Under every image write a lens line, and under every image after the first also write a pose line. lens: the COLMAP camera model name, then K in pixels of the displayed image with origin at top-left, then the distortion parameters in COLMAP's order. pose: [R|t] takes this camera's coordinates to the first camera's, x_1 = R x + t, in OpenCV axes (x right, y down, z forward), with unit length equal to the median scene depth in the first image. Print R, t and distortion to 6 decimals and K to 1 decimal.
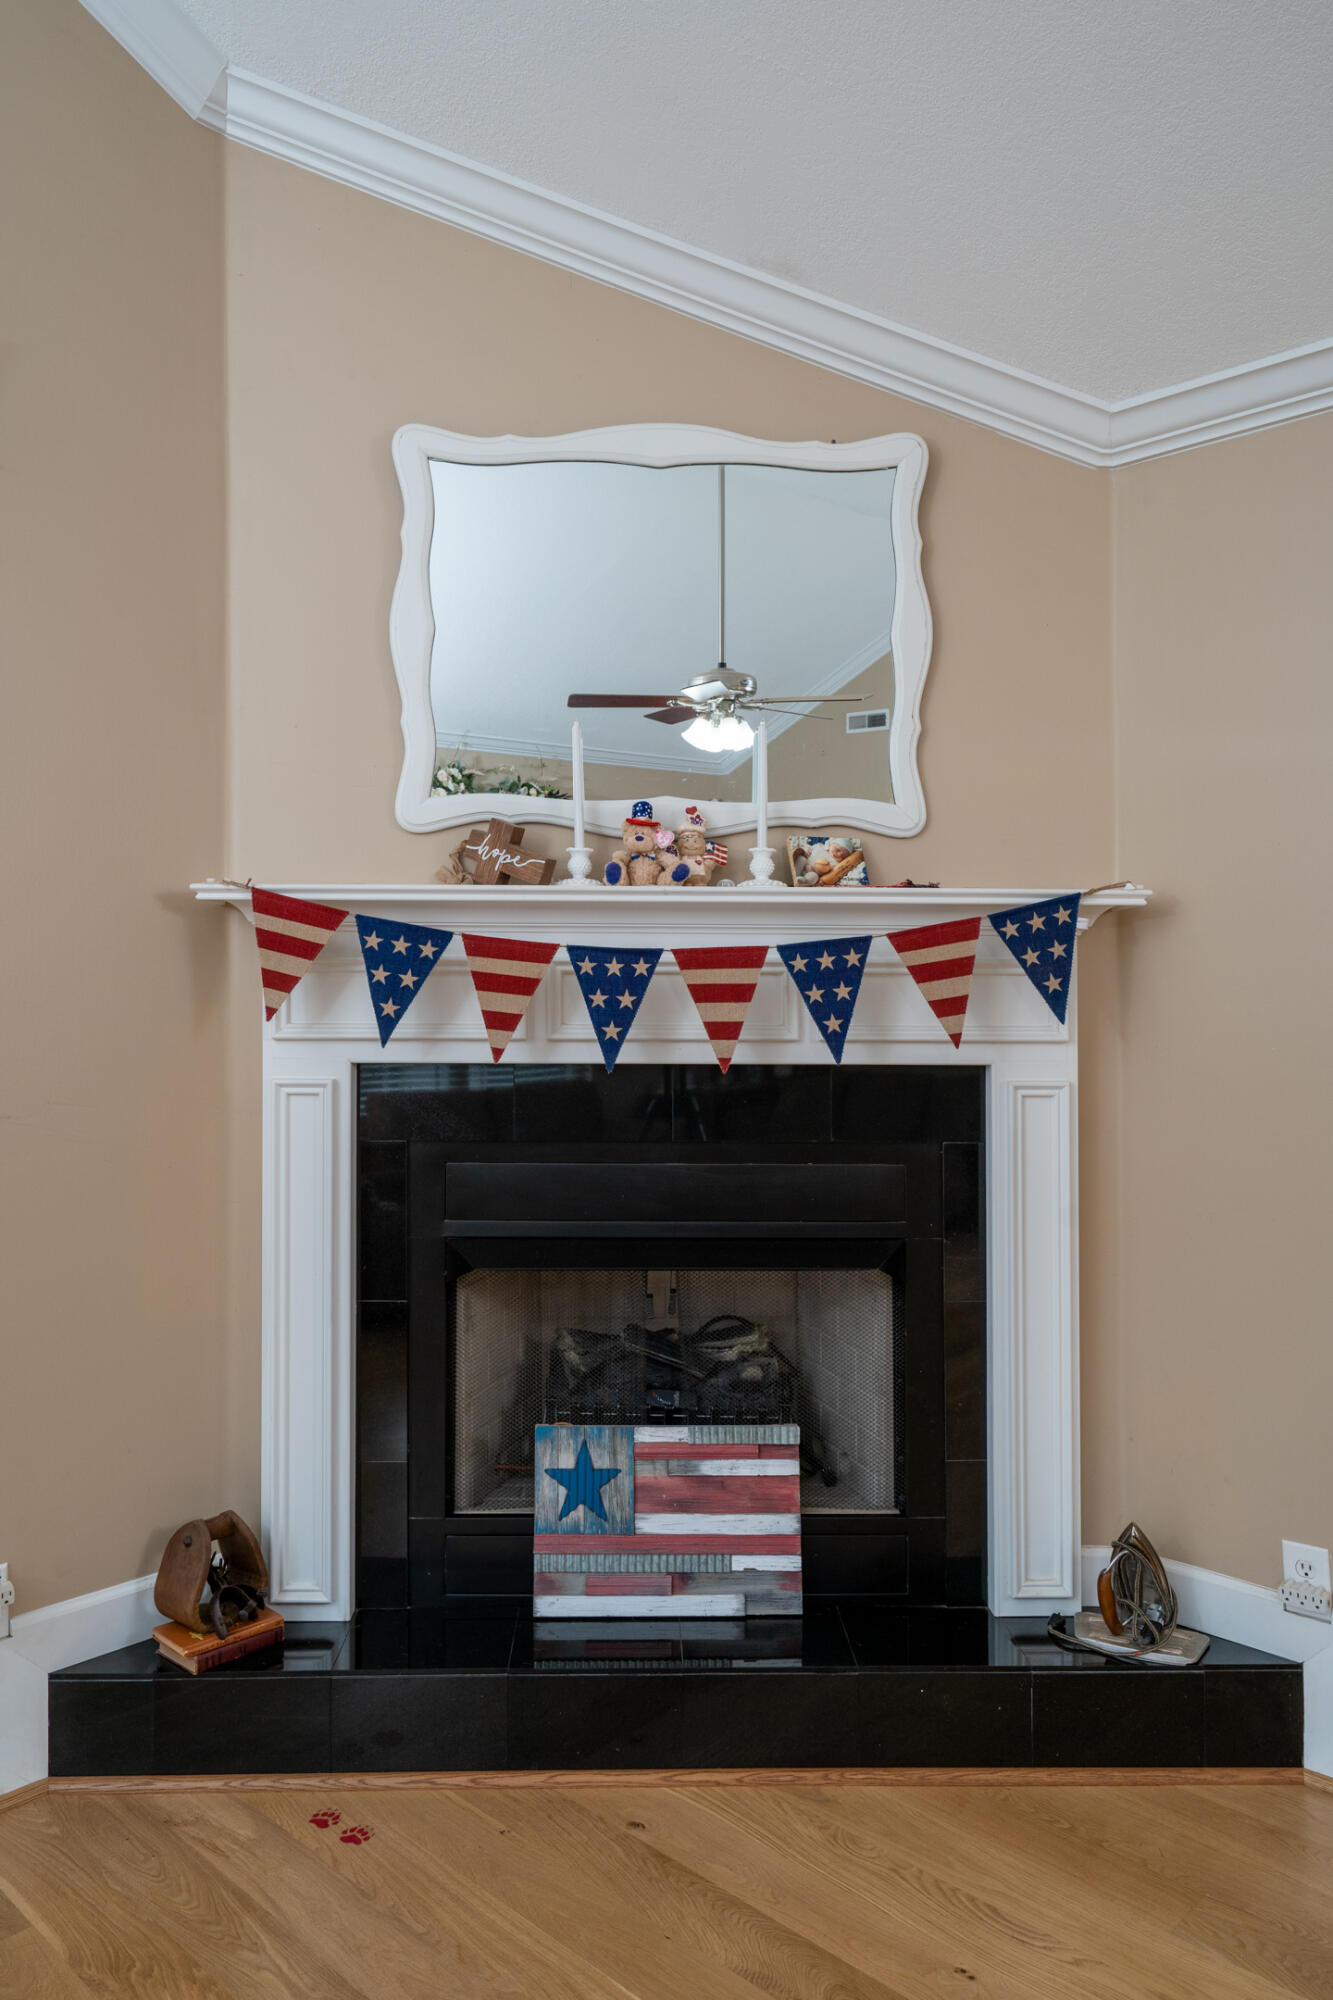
lens RADIAL K [[1398.3, 0, 673.4], [0, 1398.3, 981.9], [0, 0, 1]] dist [0.005455, 0.001758]
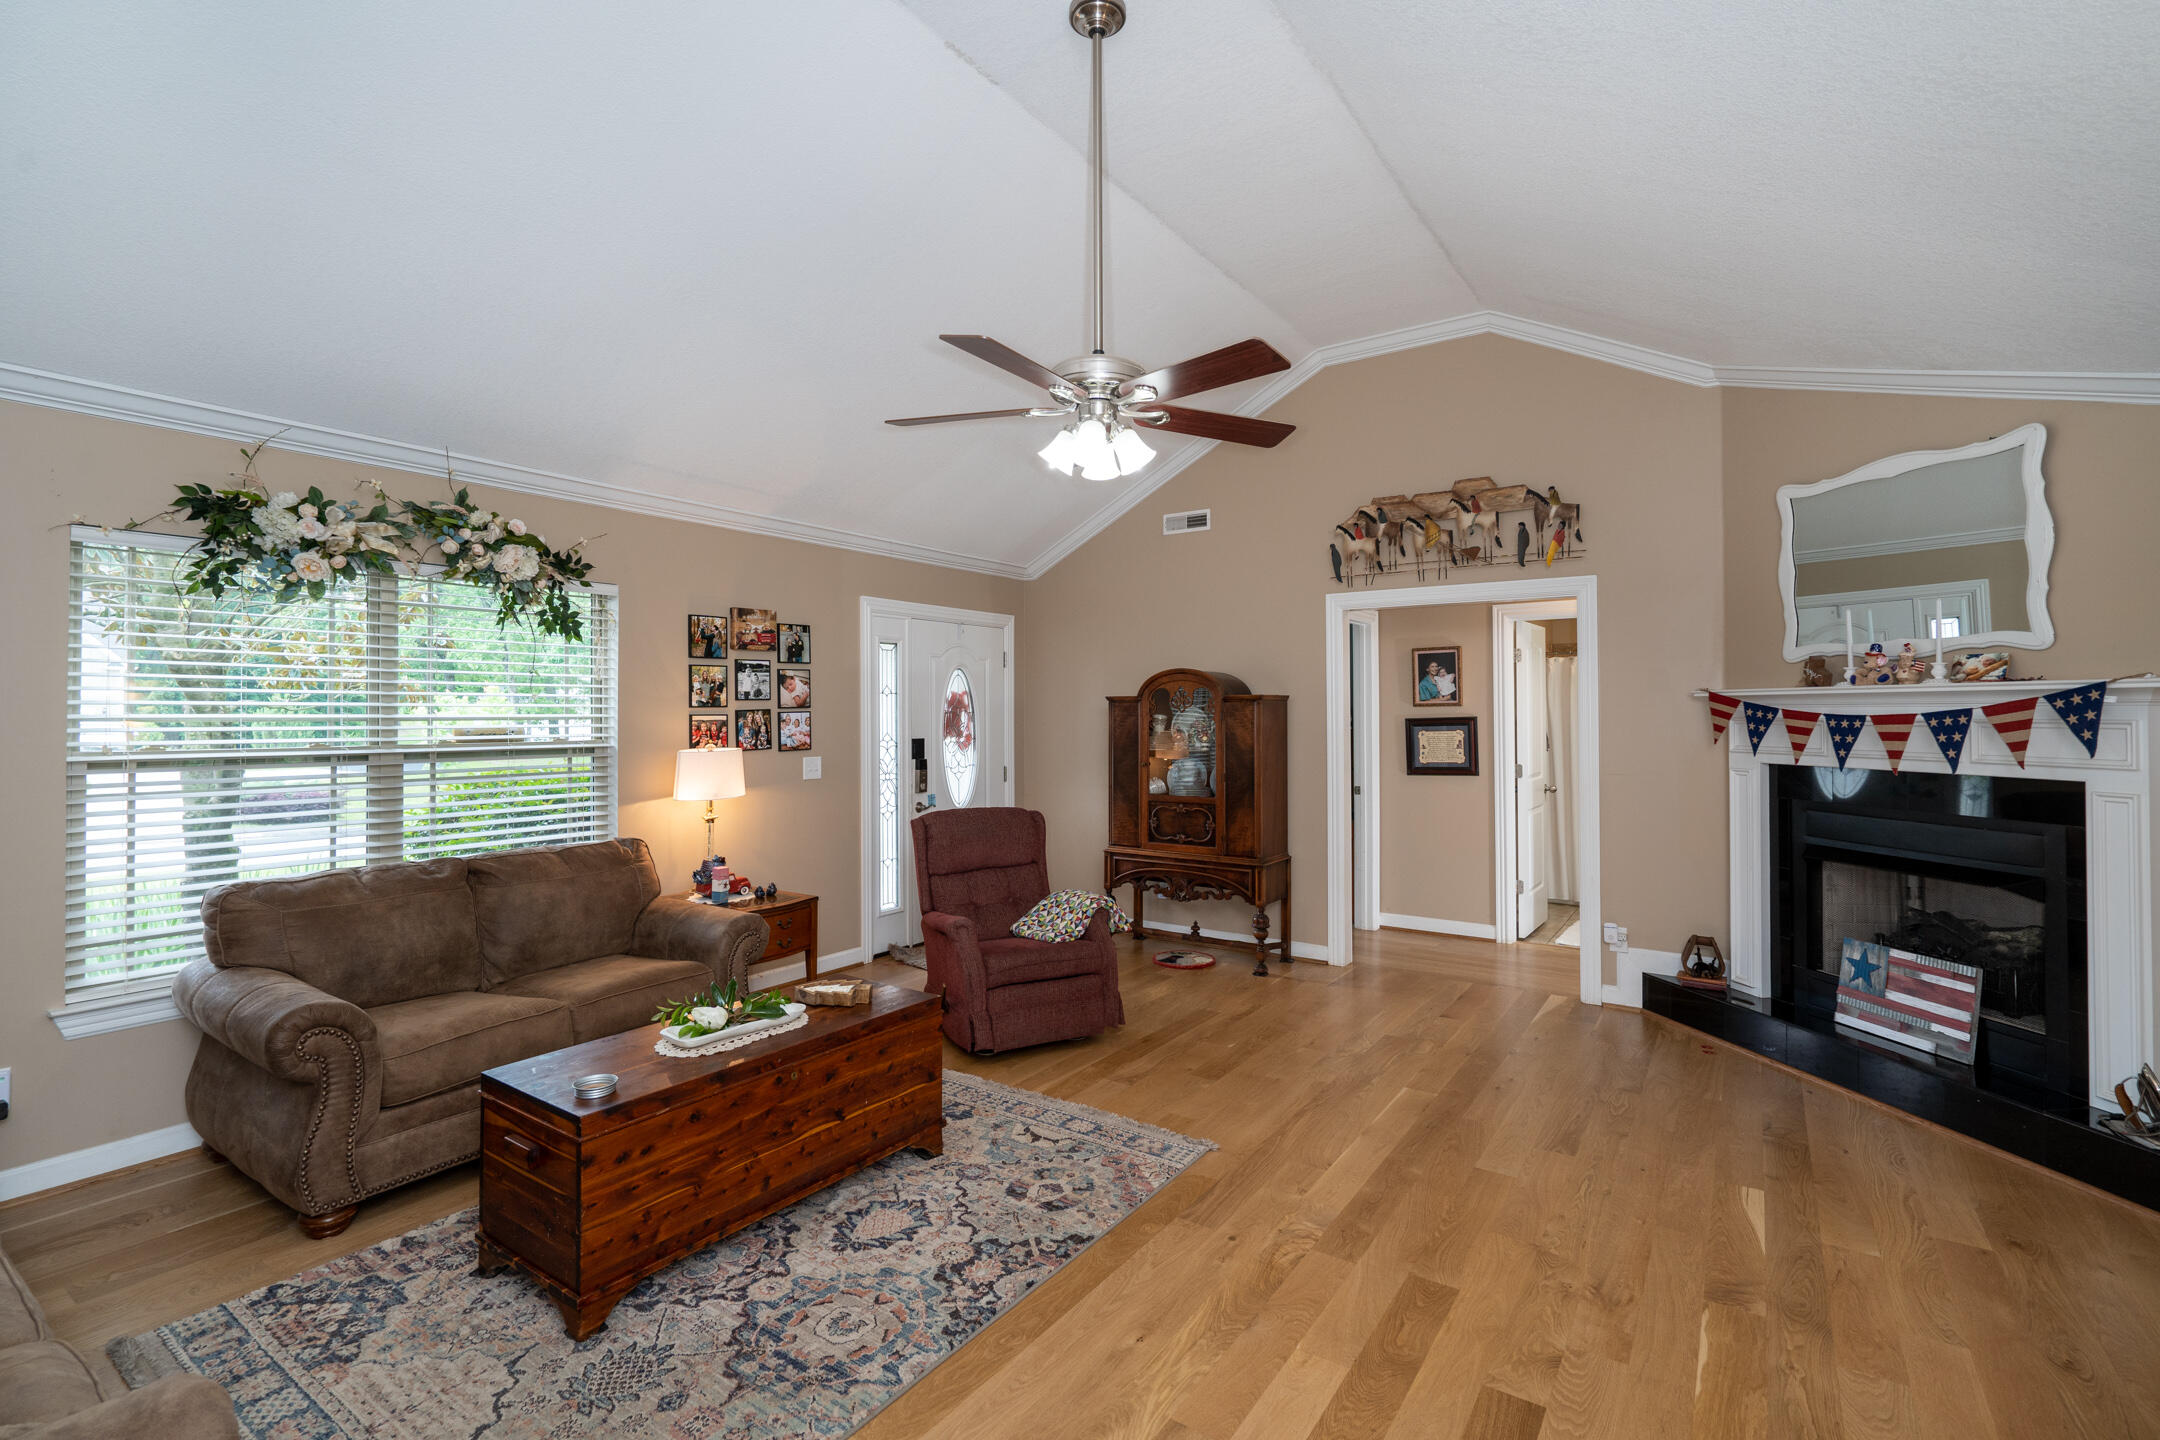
lens RADIAL K [[985.8, 0, 1043.6], [0, 985.8, 689.0], [0, 0, 1]] dist [-0.007353, 0.002712]
pose [[0.124348, -0.028554, -0.991828, 1.308403], [0.008646, 0.999579, -0.027693, -0.032620], [0.992201, -0.005131, 0.124543, -0.420952]]
